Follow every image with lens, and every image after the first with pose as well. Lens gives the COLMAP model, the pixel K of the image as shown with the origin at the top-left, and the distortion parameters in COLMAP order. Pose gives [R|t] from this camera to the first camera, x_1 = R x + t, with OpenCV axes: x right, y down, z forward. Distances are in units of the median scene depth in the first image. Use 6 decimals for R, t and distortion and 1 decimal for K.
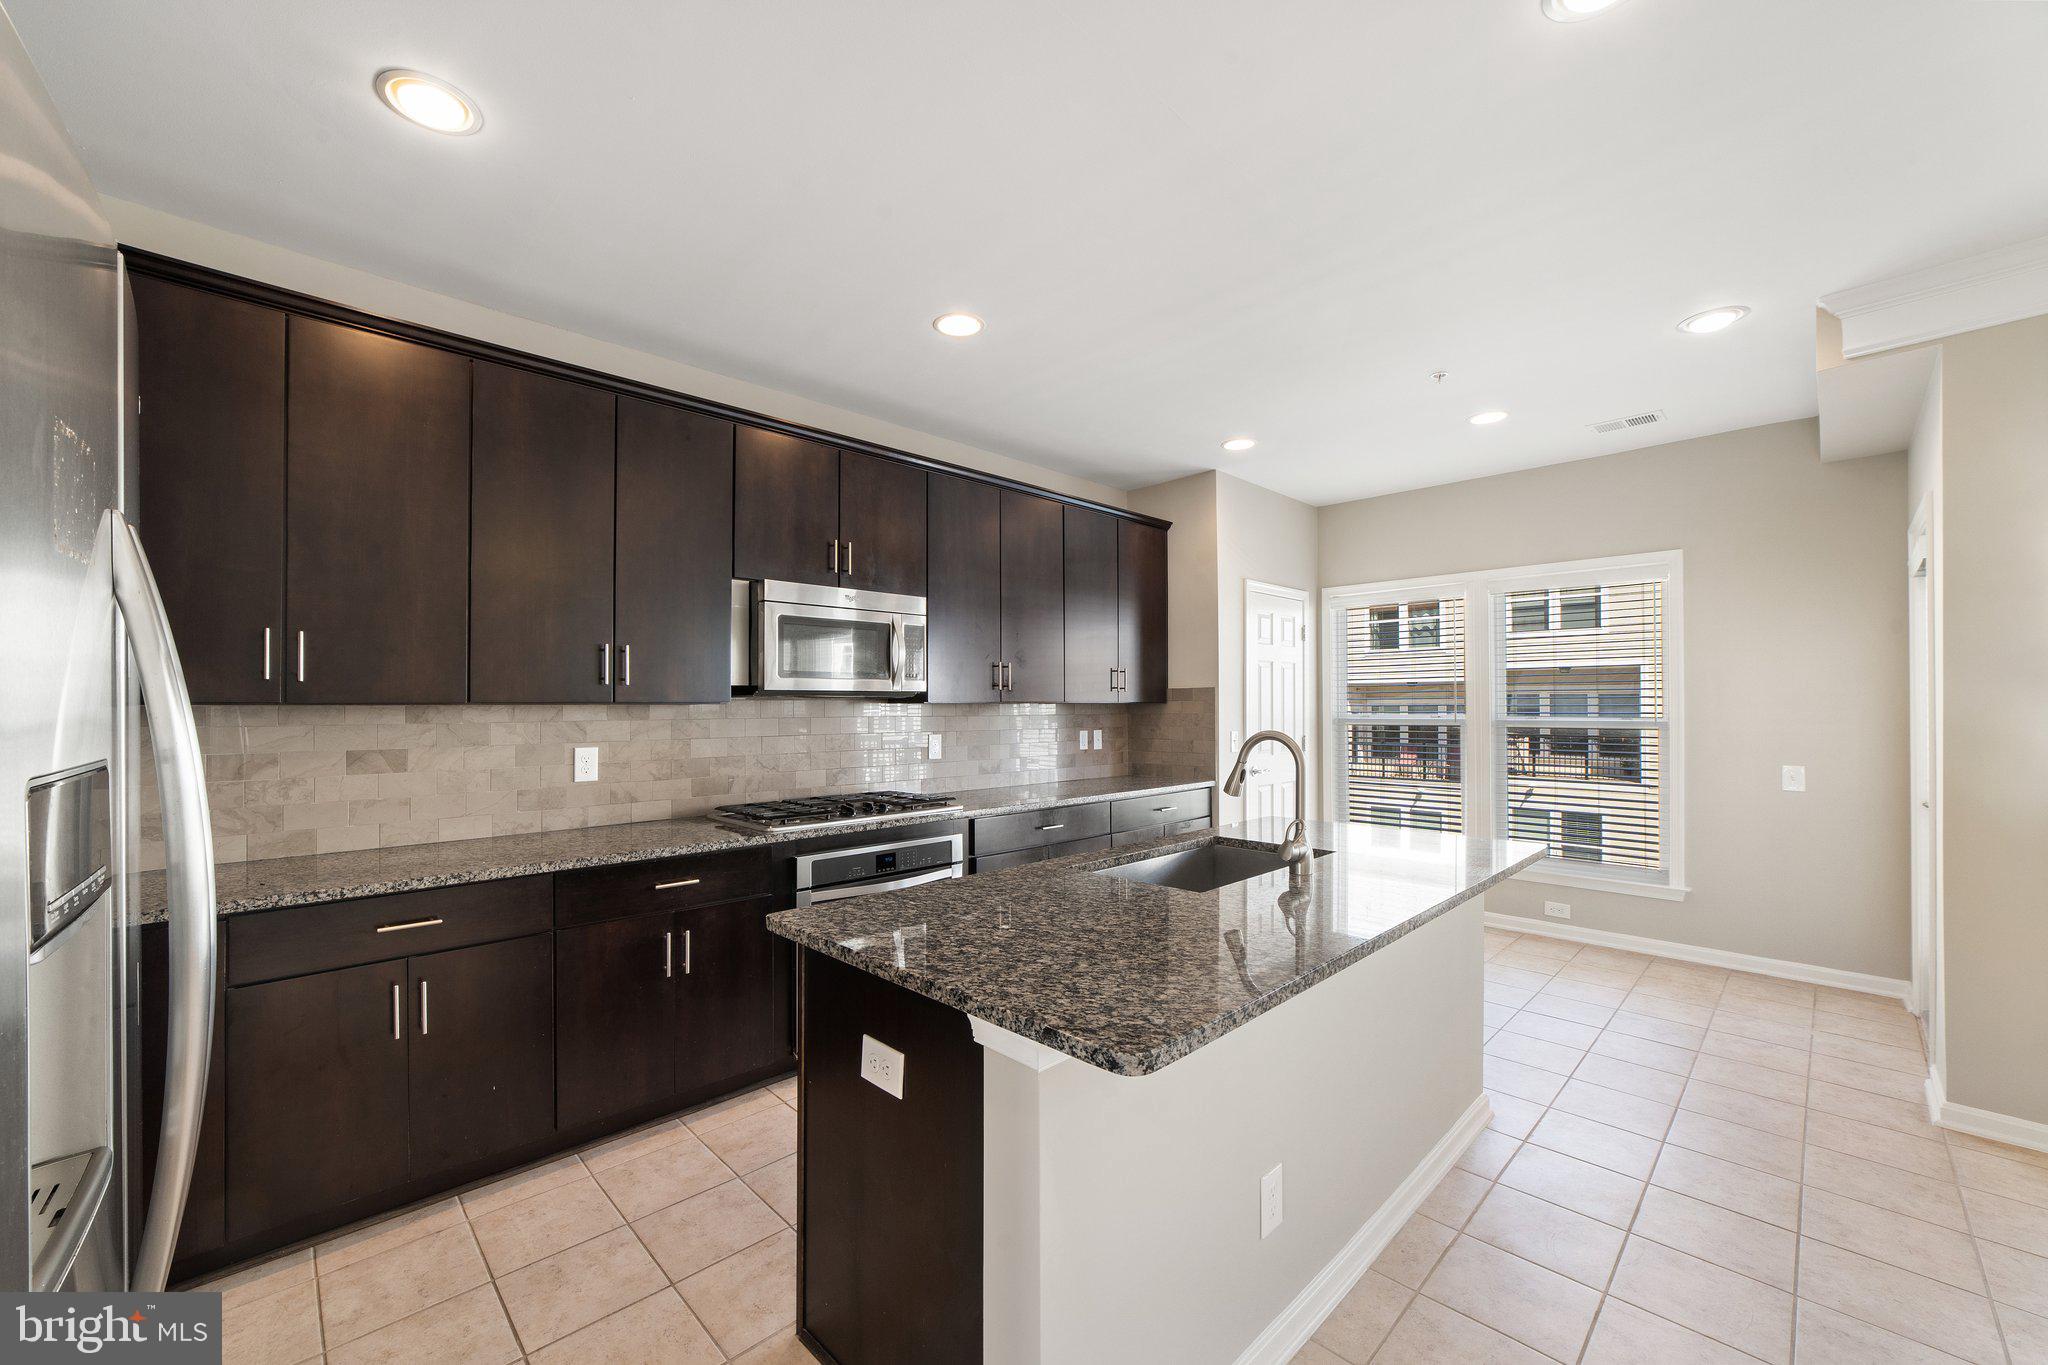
lens RADIAL K [[795.6, 0, 1023.8], [0, 795.6, 693.3], [0, 0, 1]] dist [-0.000614, -0.000026]
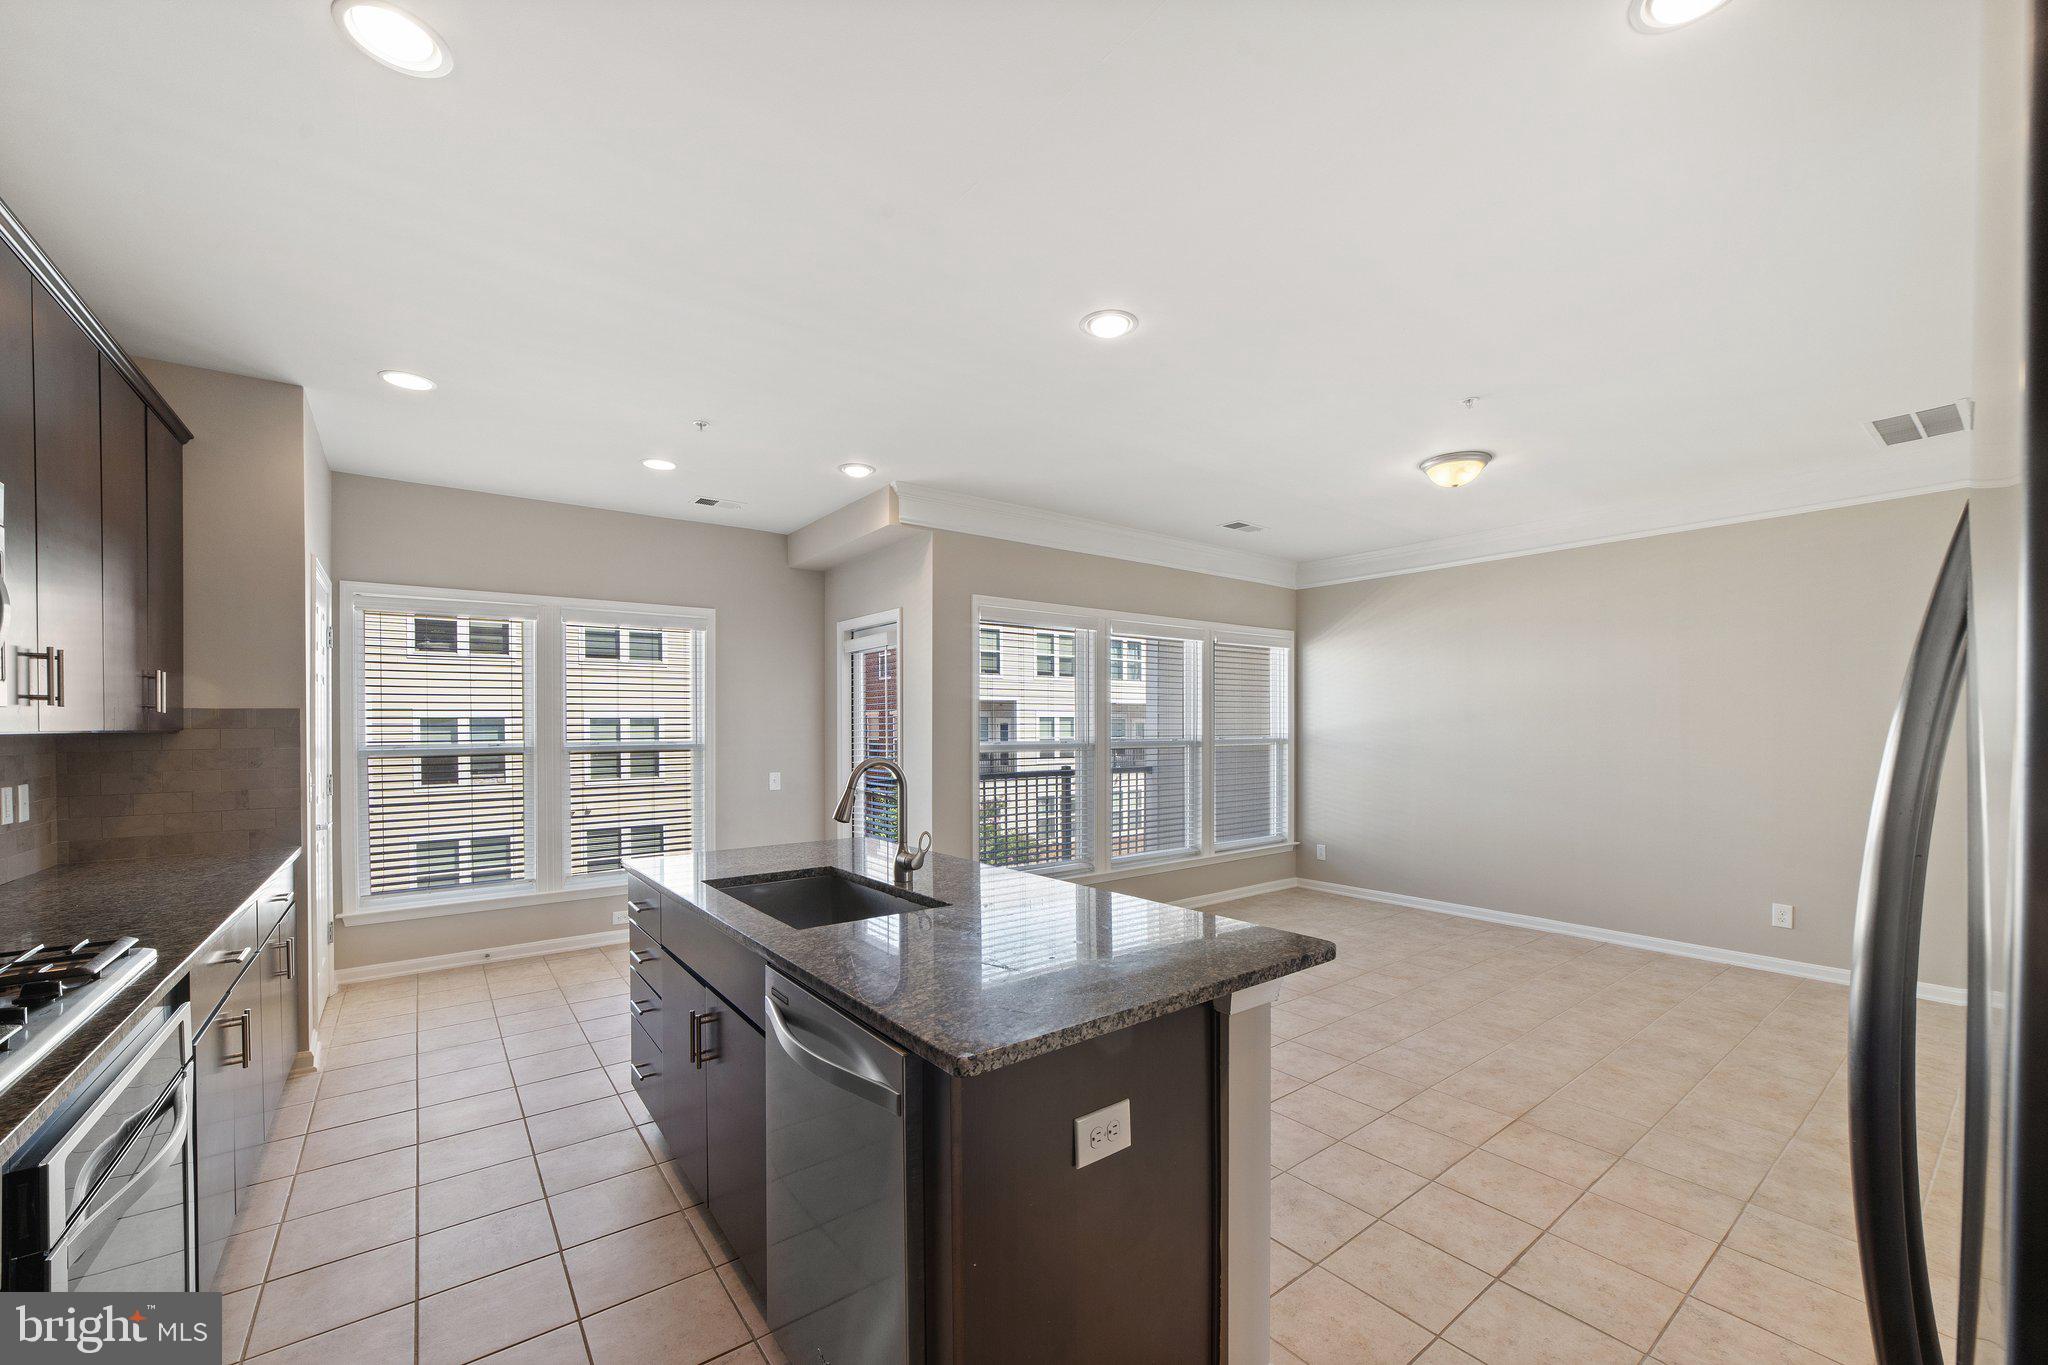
lens RADIAL K [[807.2, 0, 1012.0], [0, 807.2, 723.6], [0, 0, 1]] dist [-0.000406, -0.000088]
pose [[0.136266, 0.002894, 0.990668, -0.431045], [-0.010291, 0.999946, -0.001505, 0.001245], [-0.990619, -0.009989, 0.136289, 0.383216]]
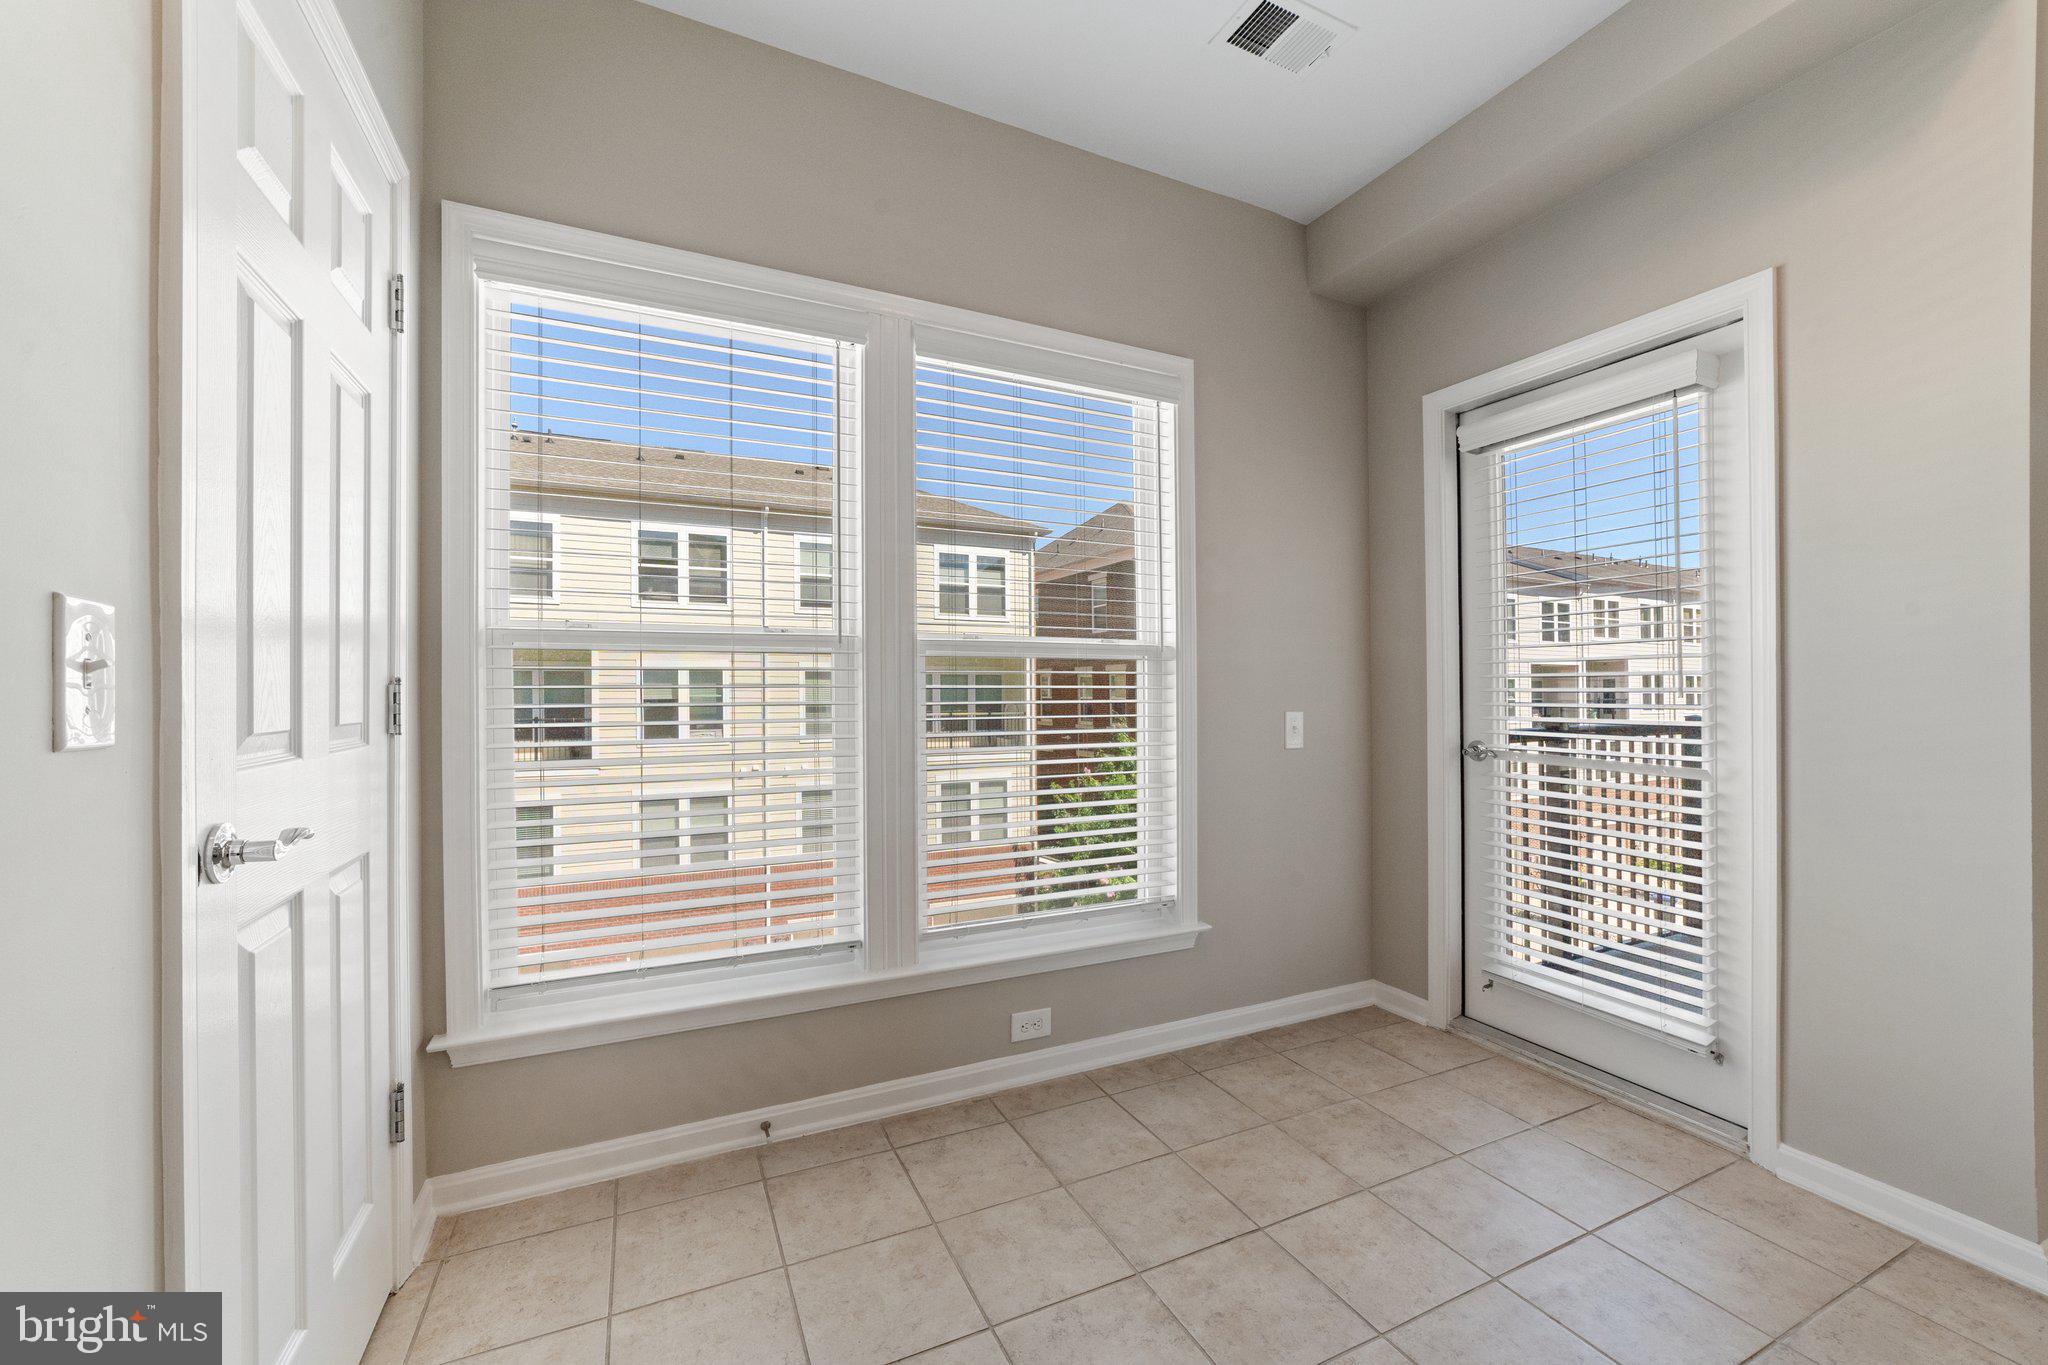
lens RADIAL K [[795.6, 0, 1023.8], [0, 795.6, 693.3], [0, 0, 1]] dist [-0.000614, -0.000026]
pose [[0.319644, -0.001791, 0.947536, 0.239347], [-0.015277, 0.999858, 0.007043, 0.074990], [-0.947415, -0.016727, 0.319571, 1.015919]]
